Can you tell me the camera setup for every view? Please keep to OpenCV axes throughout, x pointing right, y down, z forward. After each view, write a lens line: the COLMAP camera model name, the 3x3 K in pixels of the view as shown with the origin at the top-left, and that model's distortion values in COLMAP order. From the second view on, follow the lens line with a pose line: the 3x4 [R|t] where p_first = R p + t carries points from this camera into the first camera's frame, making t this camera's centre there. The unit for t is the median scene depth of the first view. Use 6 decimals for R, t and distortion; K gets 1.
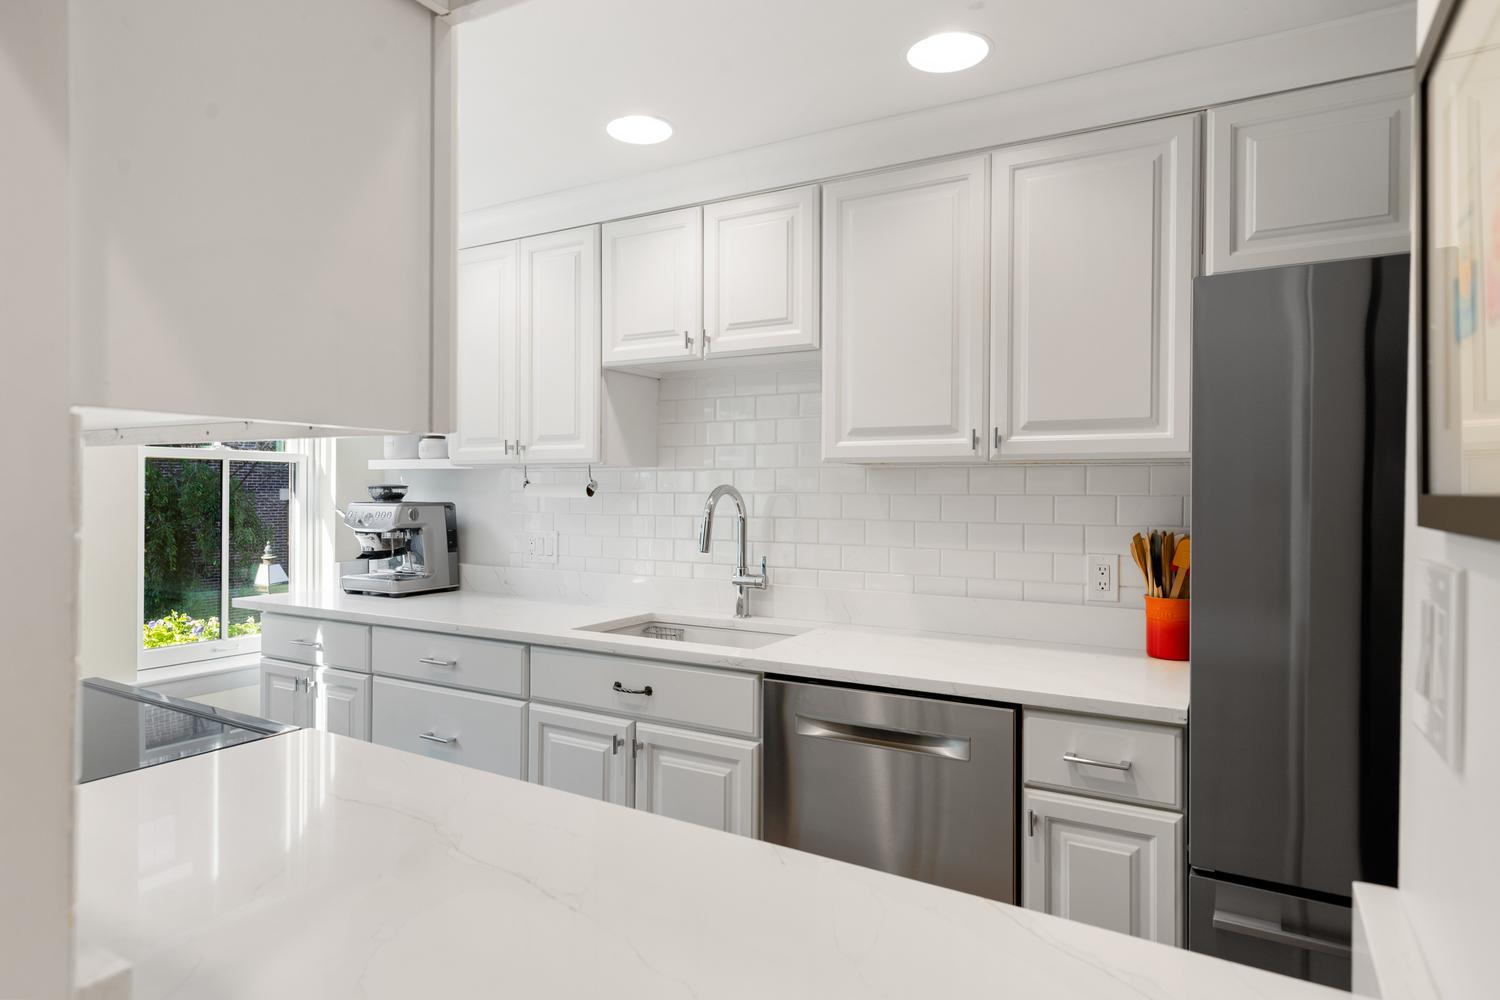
lens RADIAL K [[862.1, 0, 756.3], [0, 862.1, 498.3], [0, 0, 1]] dist [0.004106, 0.001105]
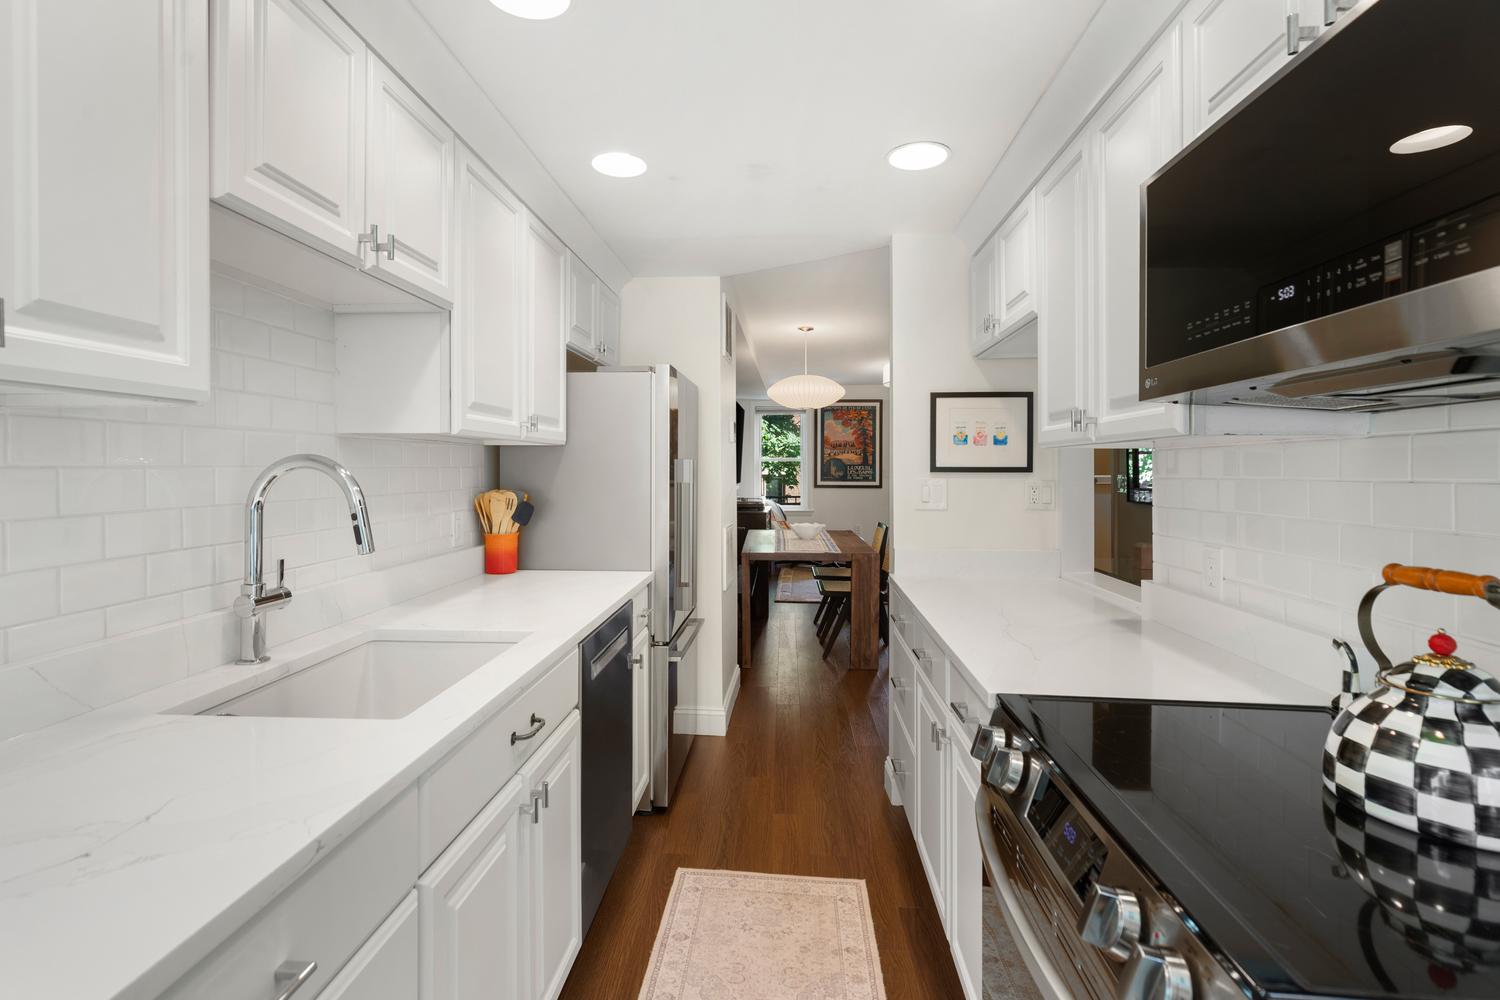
lens RADIAL K [[717.9, 0, 735.3], [0, 717.9, 464.6], [0, 0, 1]] dist [0.003865, 0.000073]
pose [[-0.434410, -0.004069, 0.900706, -0.639801], [0.001696, 0.999984, 0.005336, -0.009892], [-0.900714, 0.003846, -0.434396, 0.900626]]
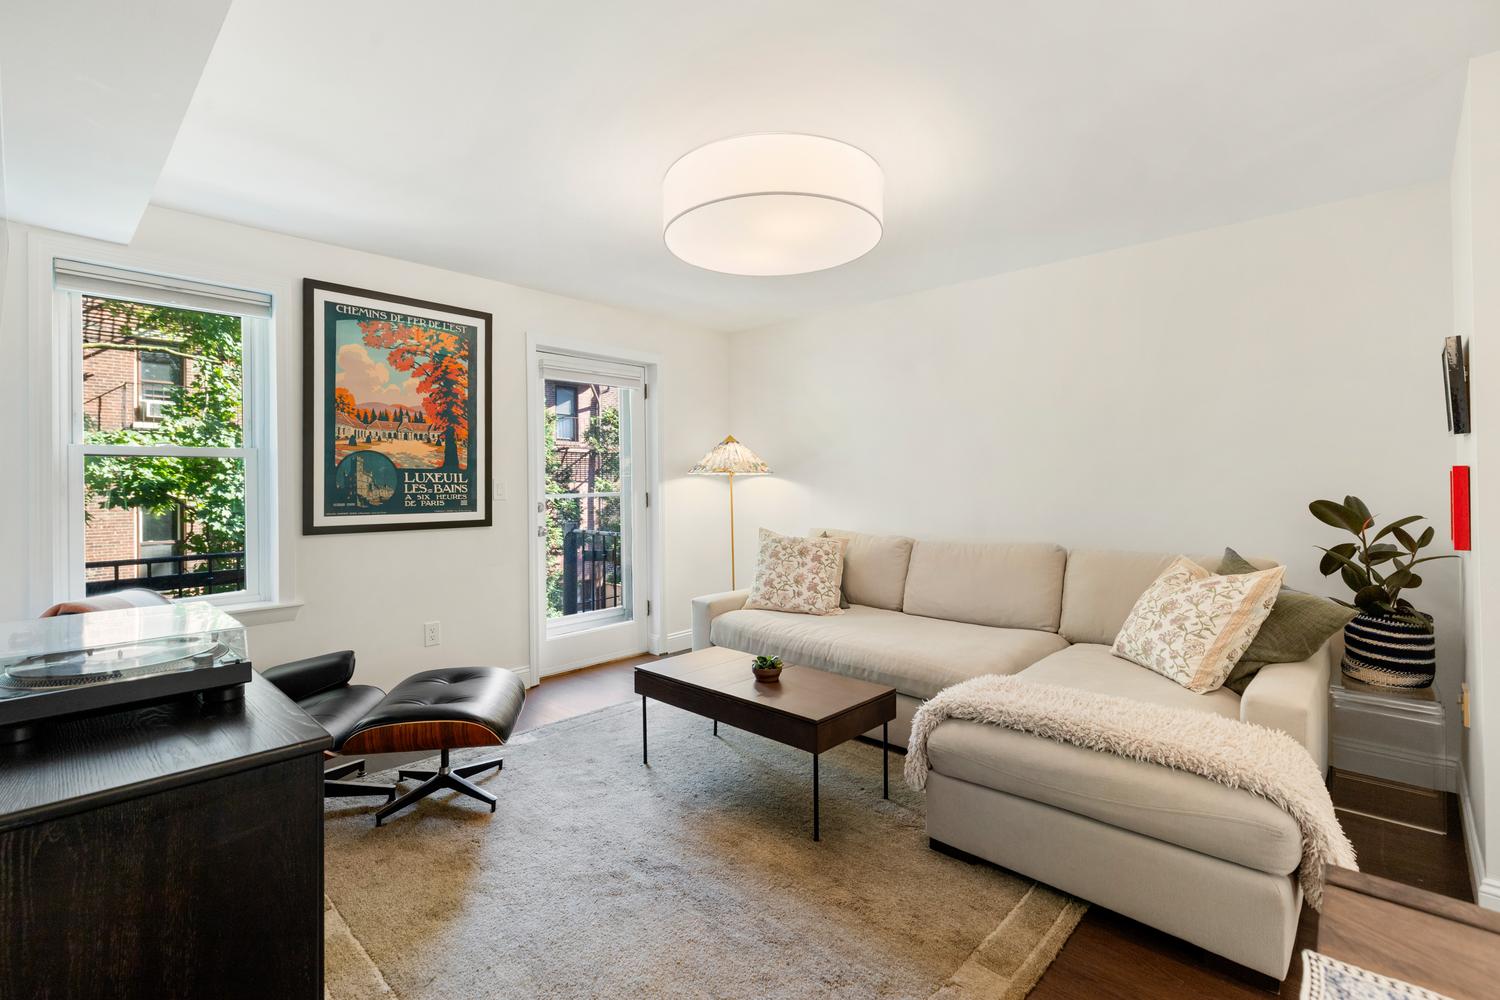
lens RADIAL K [[676.0, 0, 748.8], [0, 676.0, 484.1], [0, 0, 1]] dist [0.001352, -0.000113]
pose [[-0.976058, 0.000592, 0.217512, 1.414168], [0.002062, 0.999977, 0.006533, 0.031878], [-0.217503, 0.006825, -0.976036, -0.044087]]
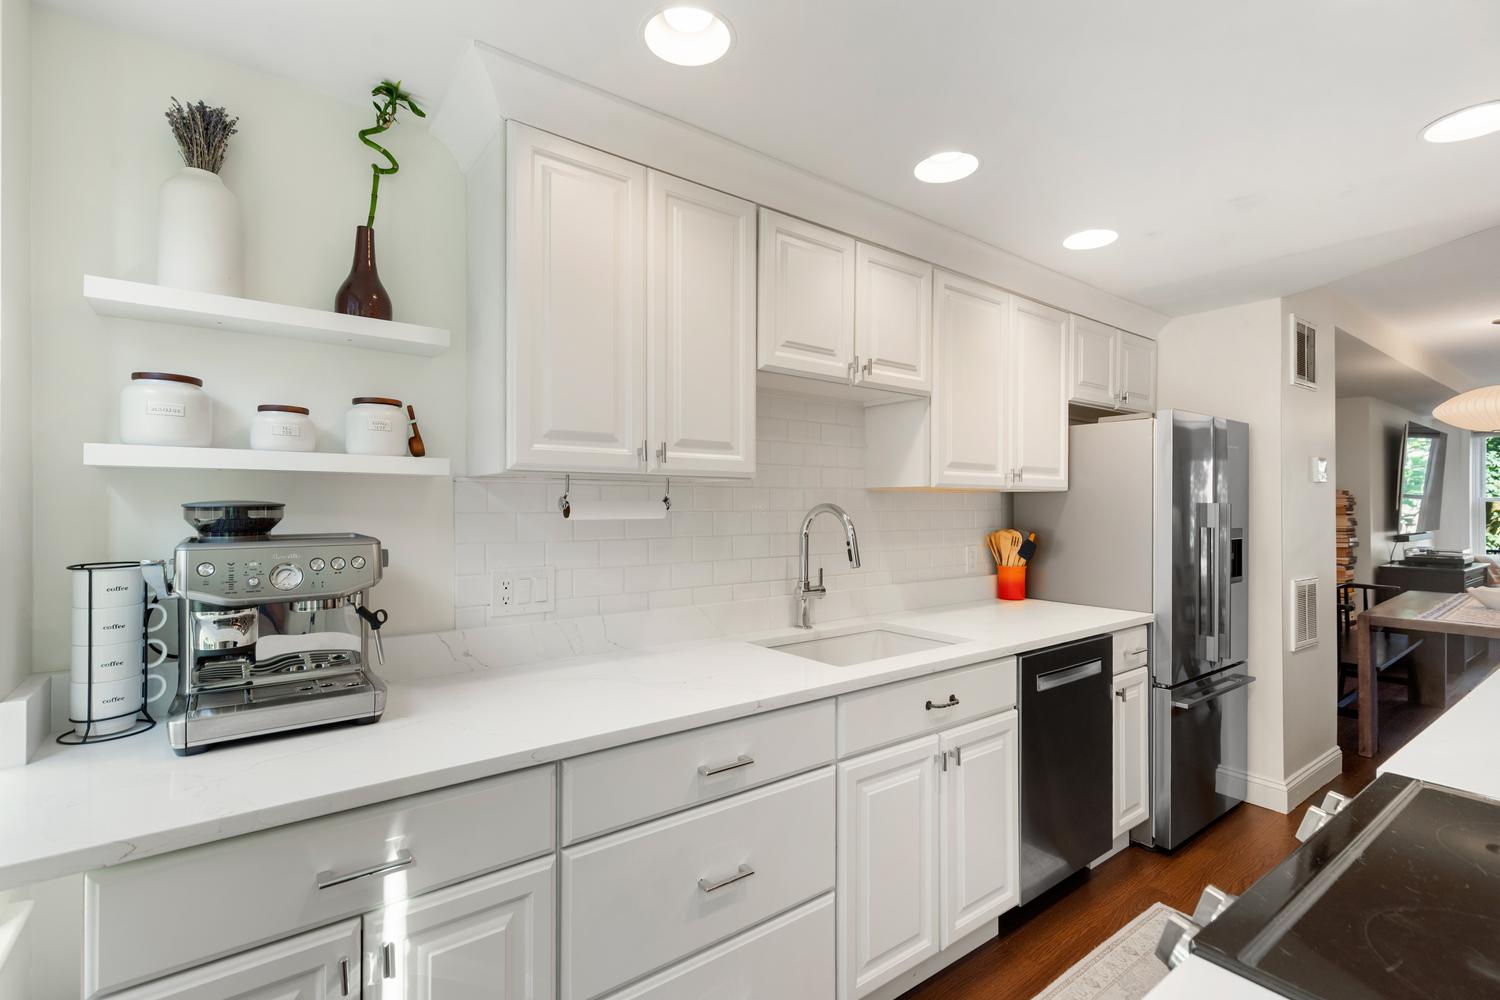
lens RADIAL K [[680.7, 0, 746.9], [0, 680.7, 499.1], [0, 0, 1]] dist [0.000210, -0.000407]
pose [[0.390774, 0.002589, 0.920483, -0.804852], [0.004548, 0.999978, -0.004744, -0.016999], [-0.920475, 0.006040, 0.390754, 0.729169]]
